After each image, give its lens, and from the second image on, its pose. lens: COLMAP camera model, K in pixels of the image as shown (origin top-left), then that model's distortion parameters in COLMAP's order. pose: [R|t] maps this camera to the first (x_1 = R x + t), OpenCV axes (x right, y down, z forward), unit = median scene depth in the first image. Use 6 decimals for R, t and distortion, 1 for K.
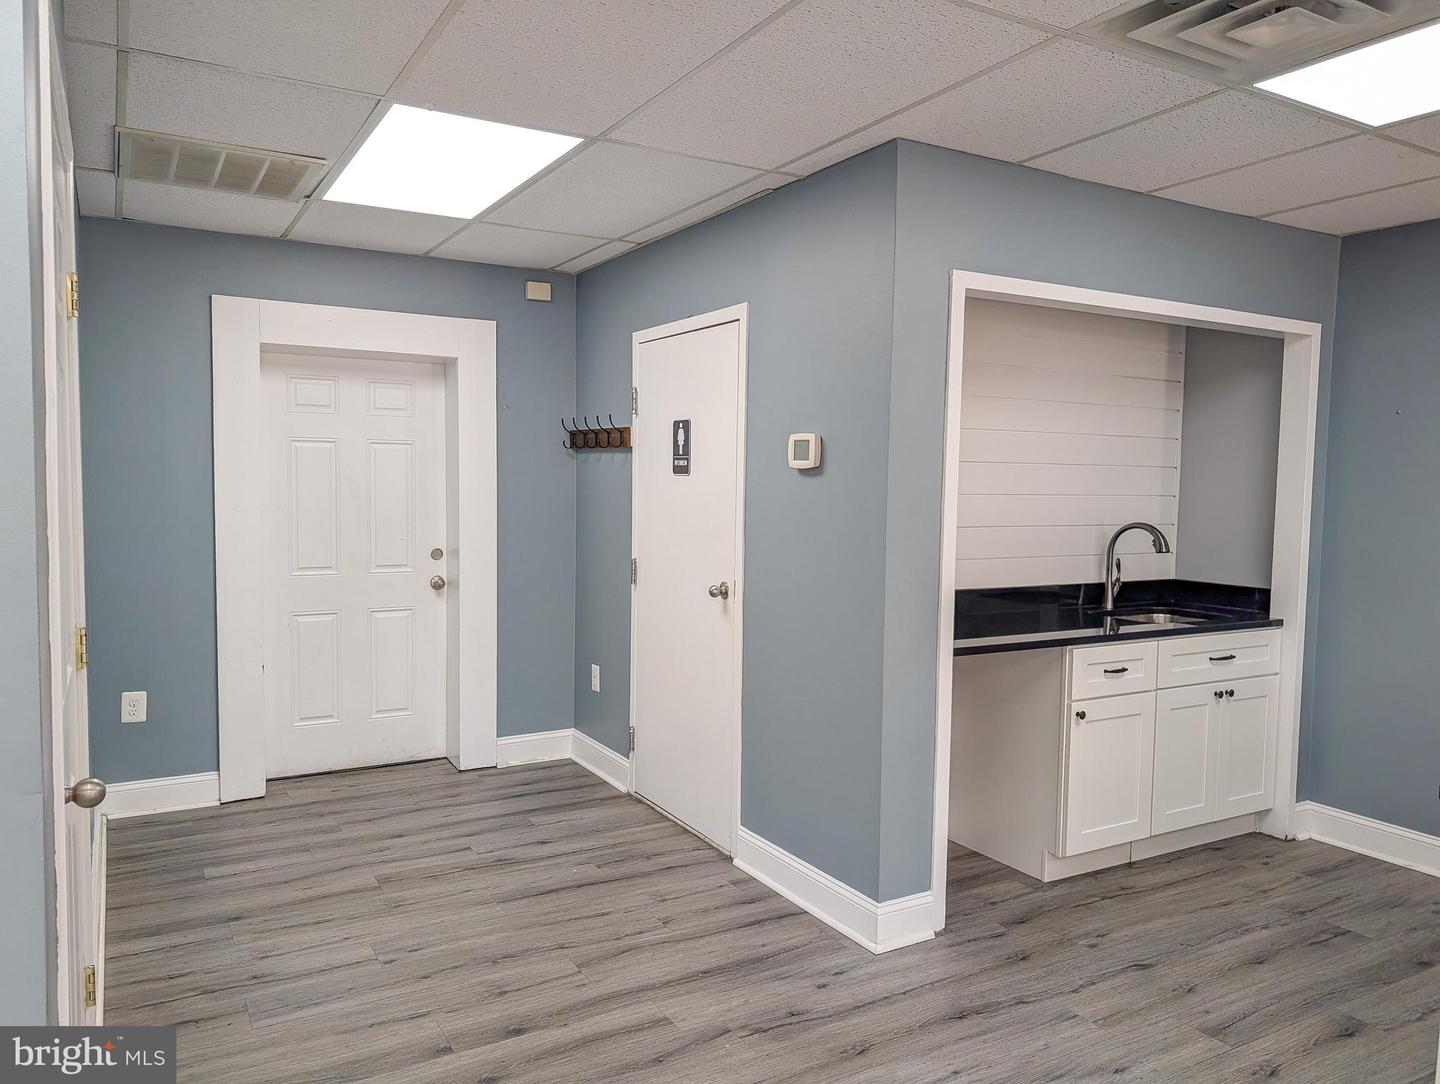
lens RADIAL K [[1051.7, 0, 718.1], [0, 1051.7, 535.5], [0, 0, 1]] dist [0.034601, -0.009002]
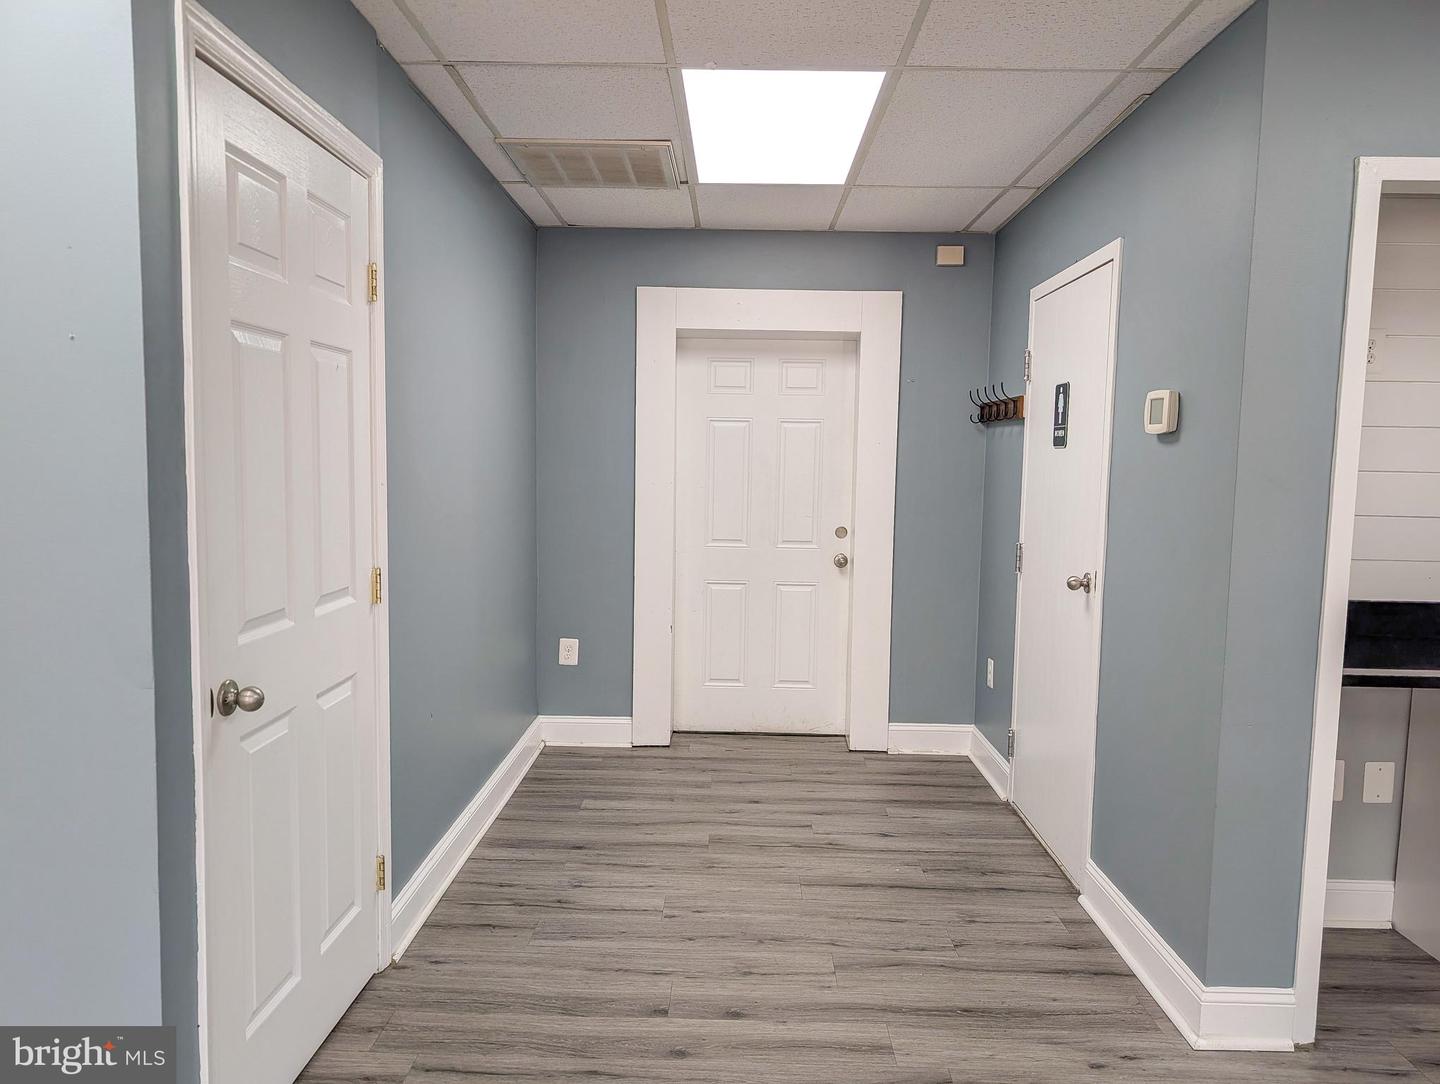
lens RADIAL K [[1048.3, 0, 716.6], [0, 1048.3, 548.7], [0, 0, 1]] dist [0.035792, -0.019938]
pose [[0.860107, 0.045991, -0.508035, 0.181765], [-0.034957, 0.998900, 0.031245, 0.008842], [0.508914, -0.009115, 0.860769, 0.113018]]
